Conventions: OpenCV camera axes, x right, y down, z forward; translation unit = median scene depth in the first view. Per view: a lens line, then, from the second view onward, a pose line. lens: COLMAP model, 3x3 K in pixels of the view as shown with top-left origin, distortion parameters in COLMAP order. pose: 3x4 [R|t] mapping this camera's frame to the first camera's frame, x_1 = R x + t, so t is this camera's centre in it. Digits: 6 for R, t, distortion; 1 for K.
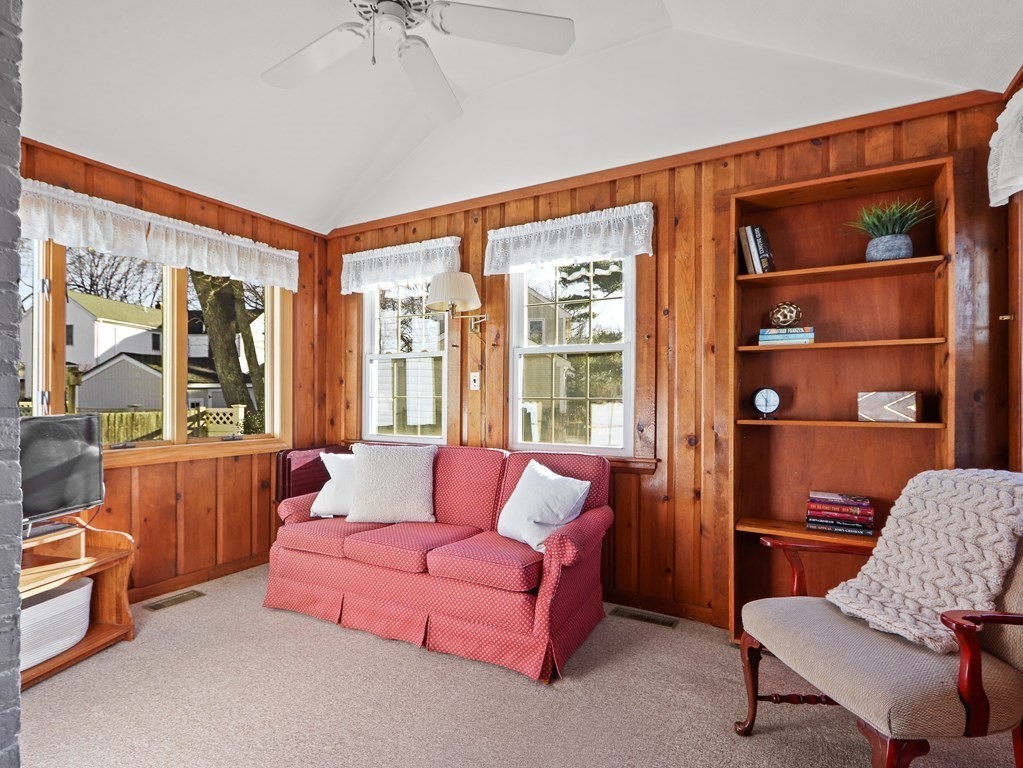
lens RADIAL K [[532.1, 0, 508.9], [0, 532.1, 401.5], [0, 0, 1]] dist [0.000897, 0.000423]
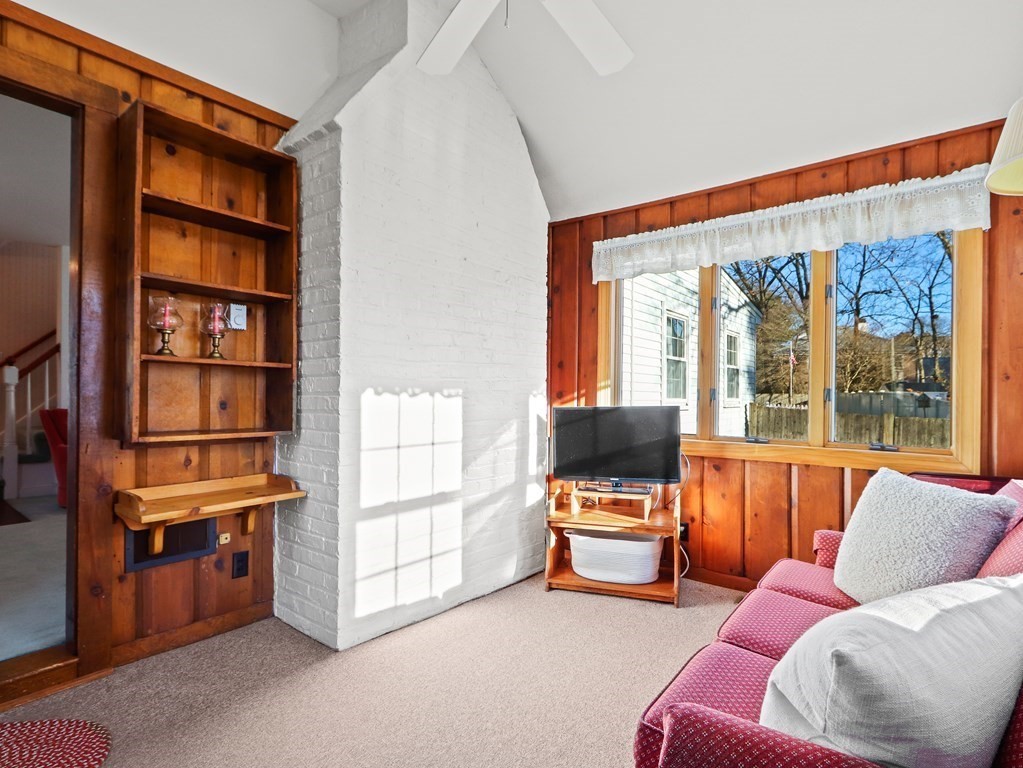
lens RADIAL K [[540.6, 0, 498.3], [0, 540.6, 388.1], [0, 0, 1]] dist [-0.002002, -0.001198]
pose [[-0.177505, -0.009185, -0.984077, 0.743920], [-0.015420, 0.999860, -0.006551, -0.007331], [0.983999, 0.014011, -0.177622, 1.246054]]
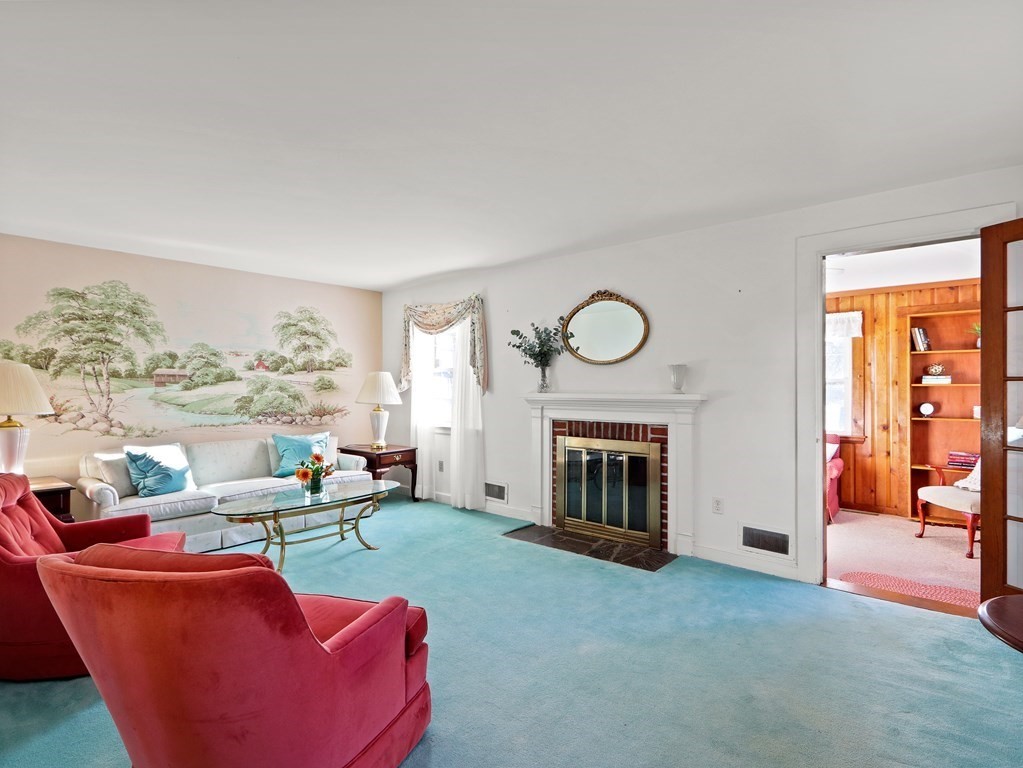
lens RADIAL K [[540.6, 0, 498.3], [0, 540.6, 388.1], [0, 0, 1]] dist [-0.002002, -0.001198]
pose [[0.978950, -0.005533, -0.204025, -0.715114], [0.004386, 0.999972, -0.006072, -0.075026], [0.204053, 0.005050, 0.978947, -1.392476]]
